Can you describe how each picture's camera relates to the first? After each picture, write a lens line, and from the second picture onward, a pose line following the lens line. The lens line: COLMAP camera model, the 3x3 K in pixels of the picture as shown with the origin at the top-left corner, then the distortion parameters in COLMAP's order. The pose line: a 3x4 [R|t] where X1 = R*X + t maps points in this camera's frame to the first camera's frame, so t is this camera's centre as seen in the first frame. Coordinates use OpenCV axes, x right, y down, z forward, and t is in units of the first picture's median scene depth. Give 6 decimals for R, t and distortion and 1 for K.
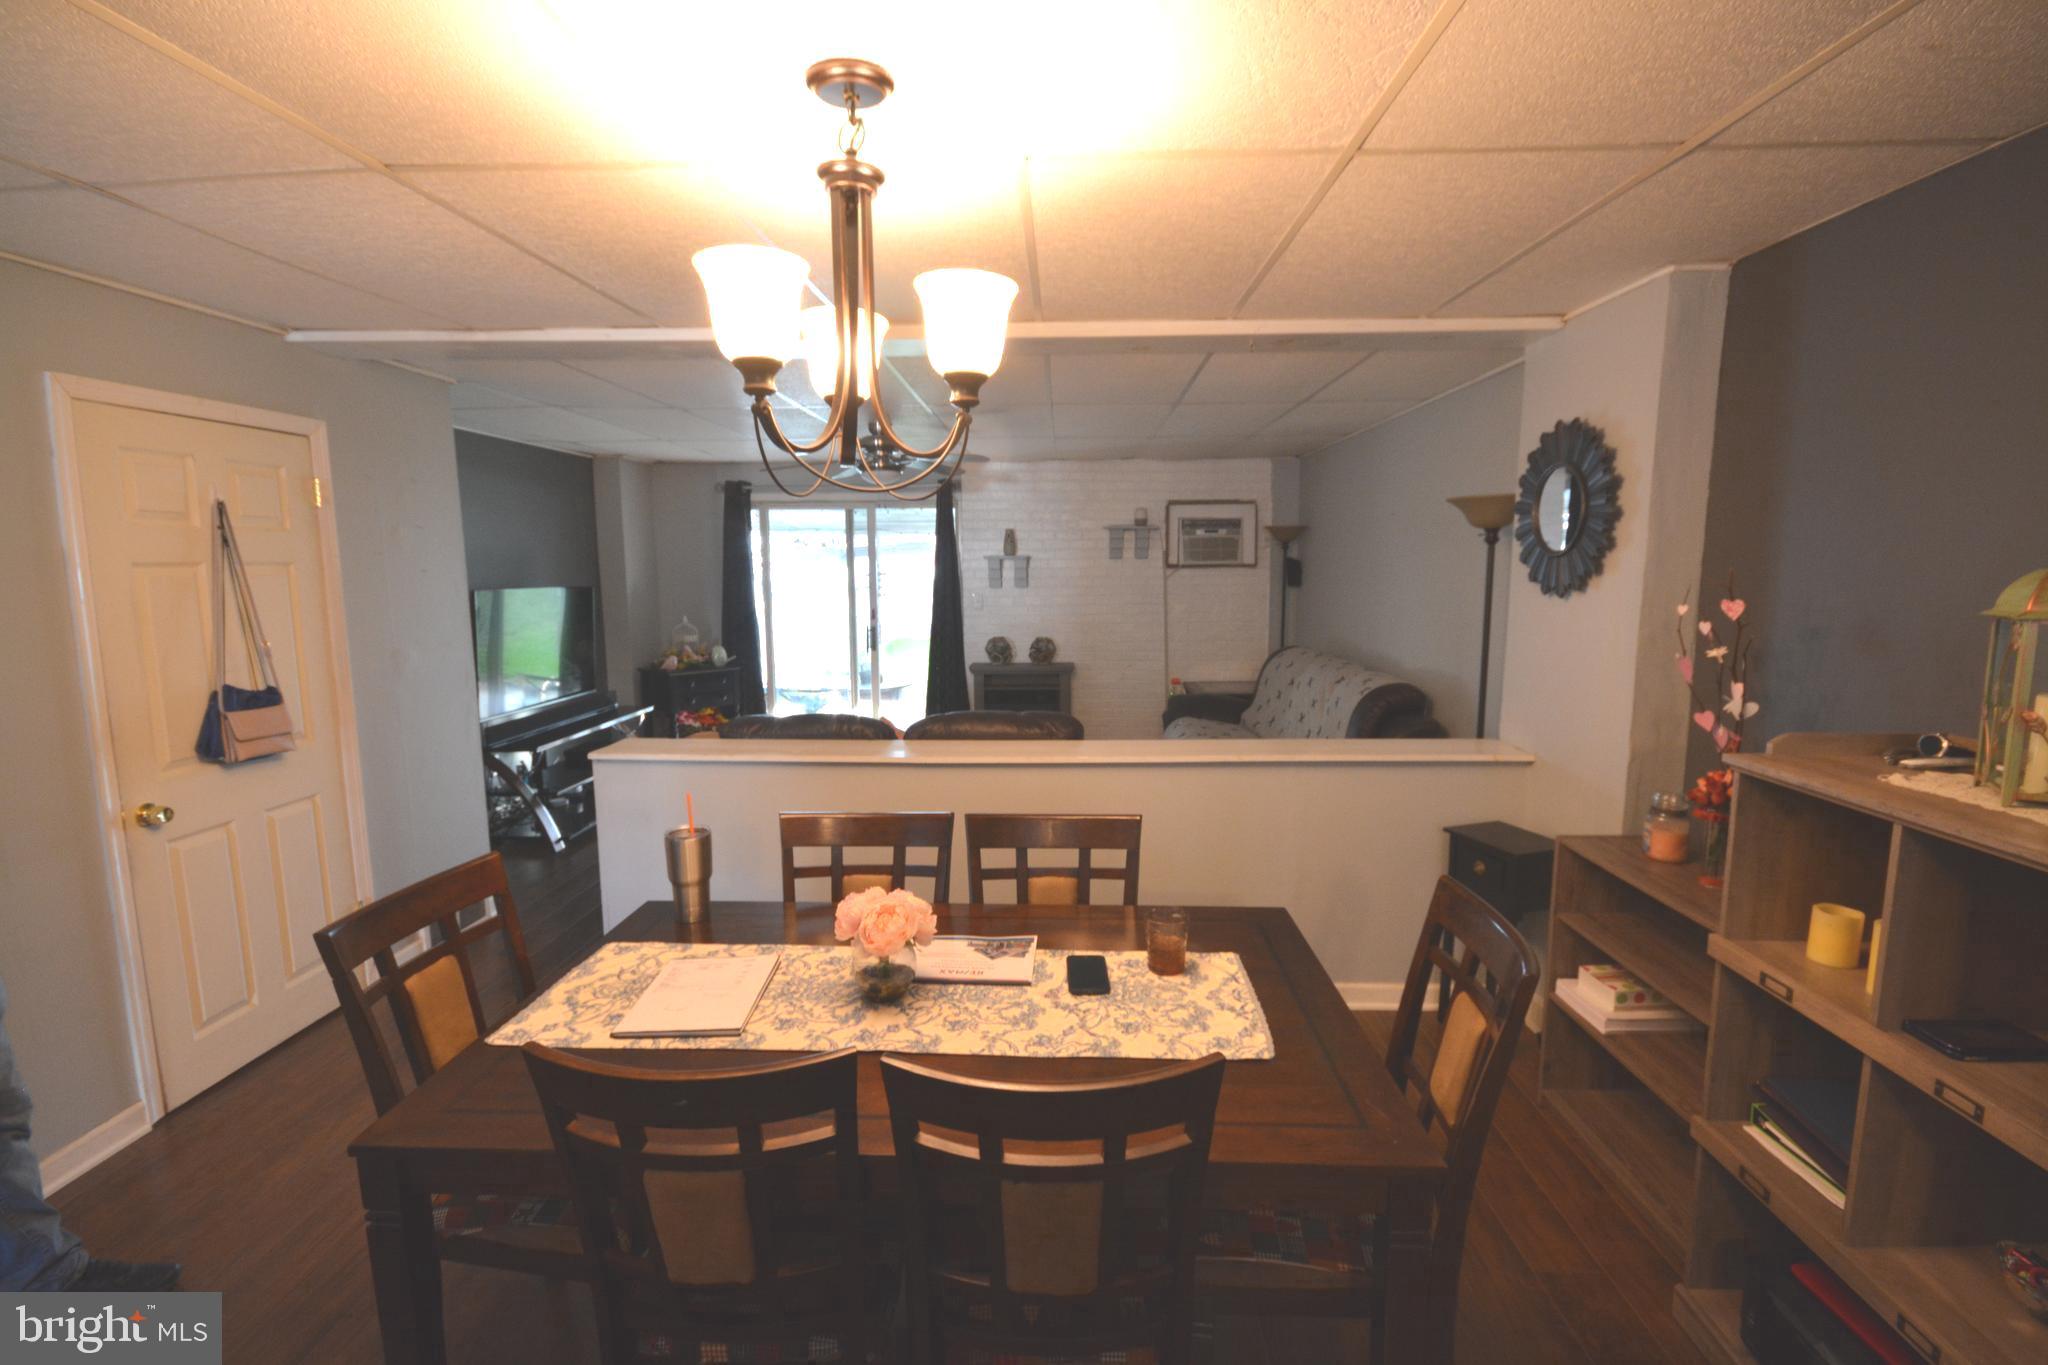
lens RADIAL K [[907.0, 0, 1022.7], [0, 907.0, 681.7], [0, 0, 1]] dist [-0.000049, -0.005061]
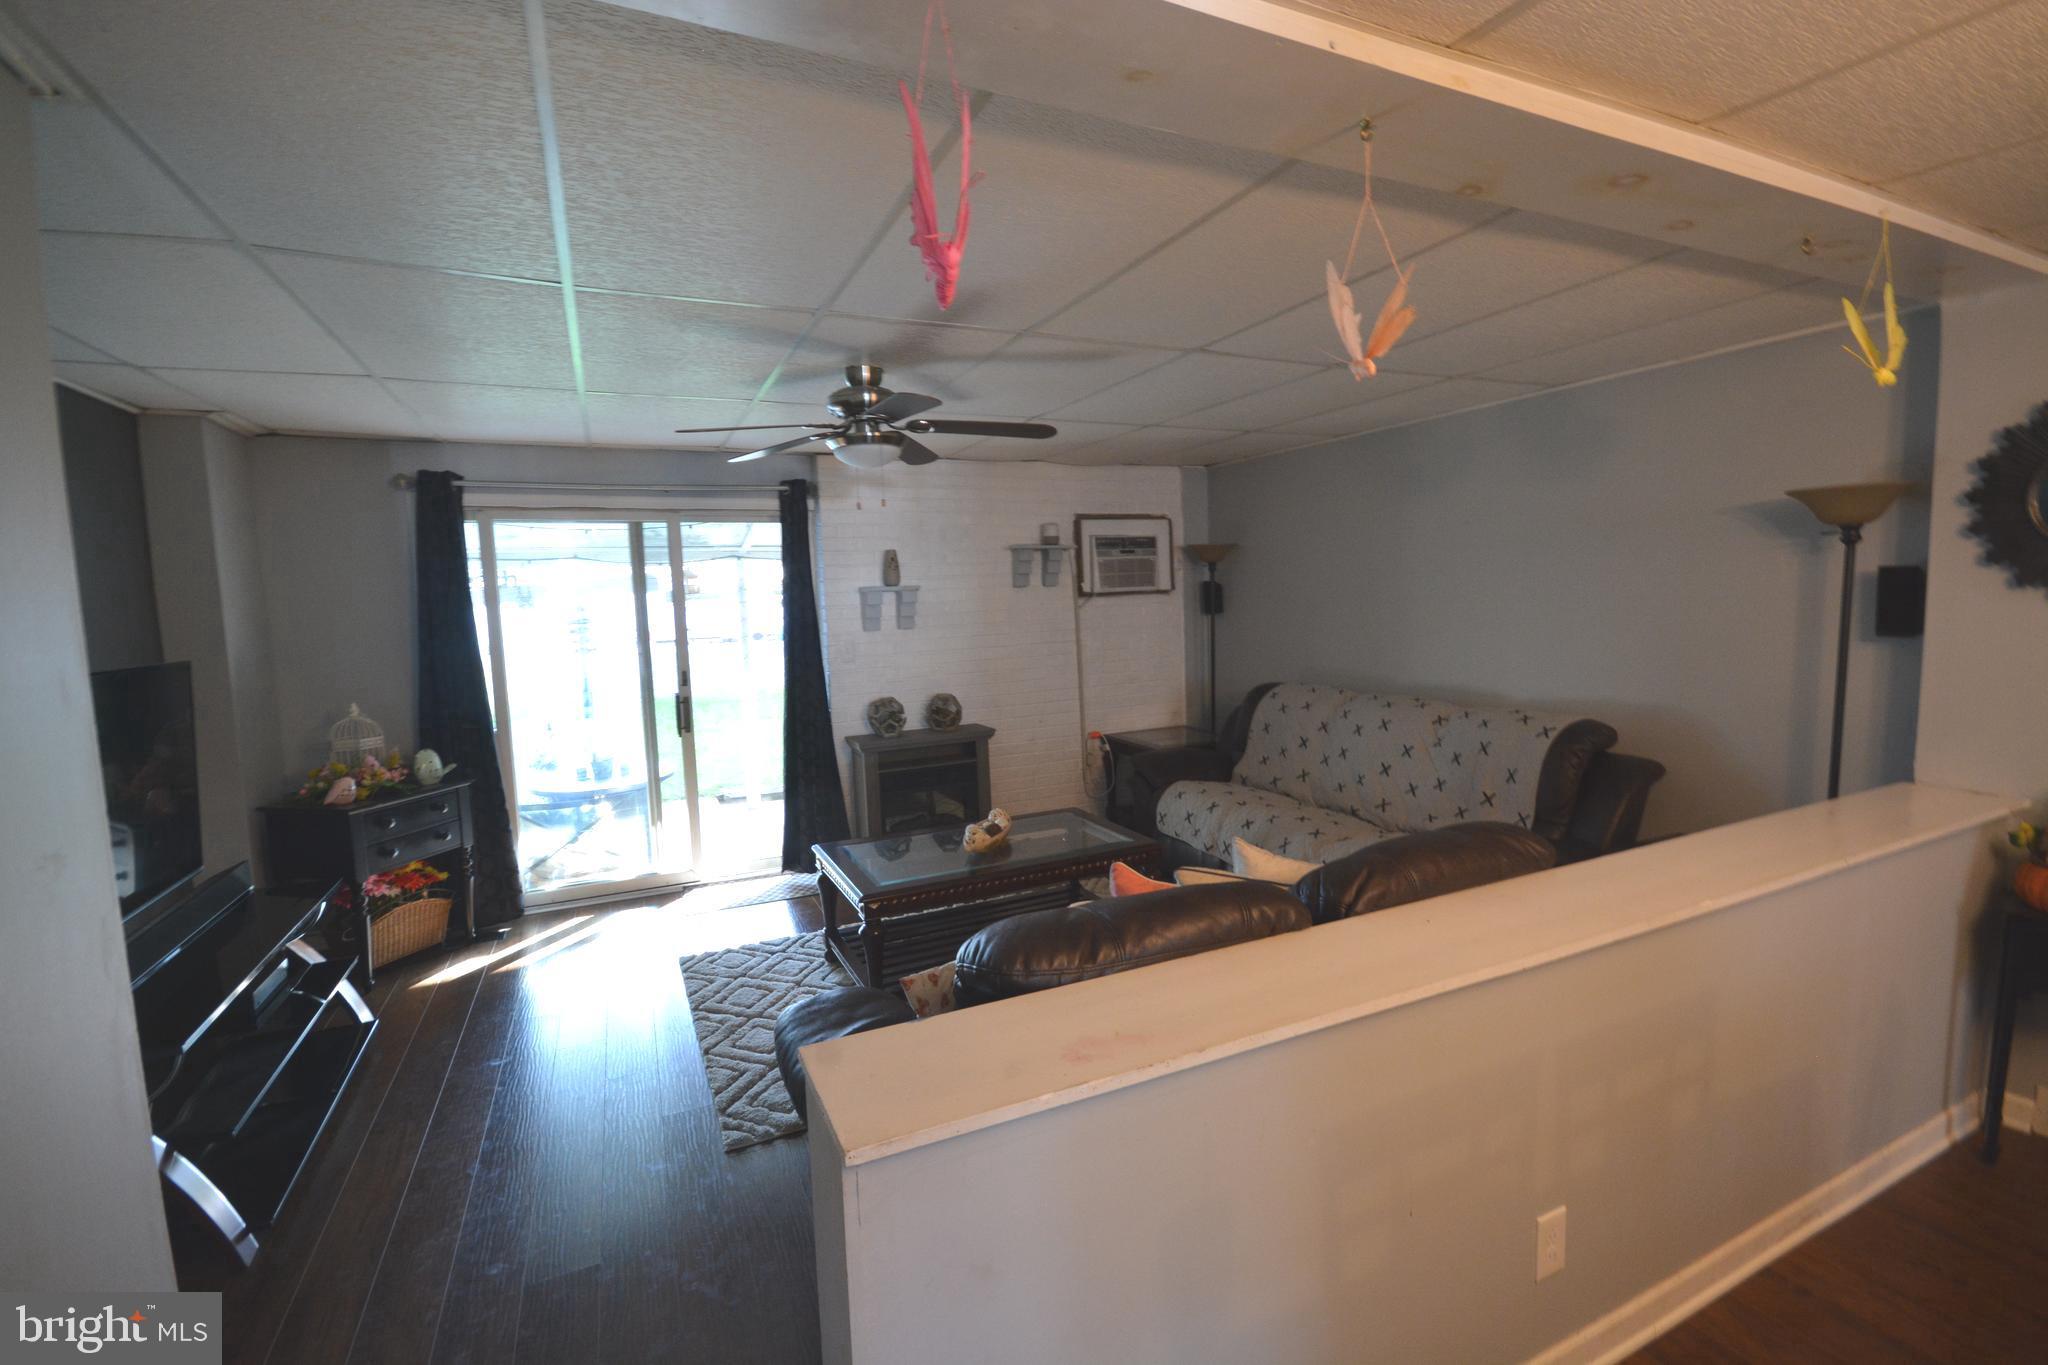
lens RADIAL K [[907.0, 0, 1028.1], [0, 907.0, 679.4], [0, 0, 1]] dist [-0.000049, -0.005061]
pose [[0.884634, -0.068504, 0.461227, -0.260121], [0.089054, 0.995763, -0.022910, -0.037429], [-0.457703, 0.061341, 0.886986, 0.303786]]
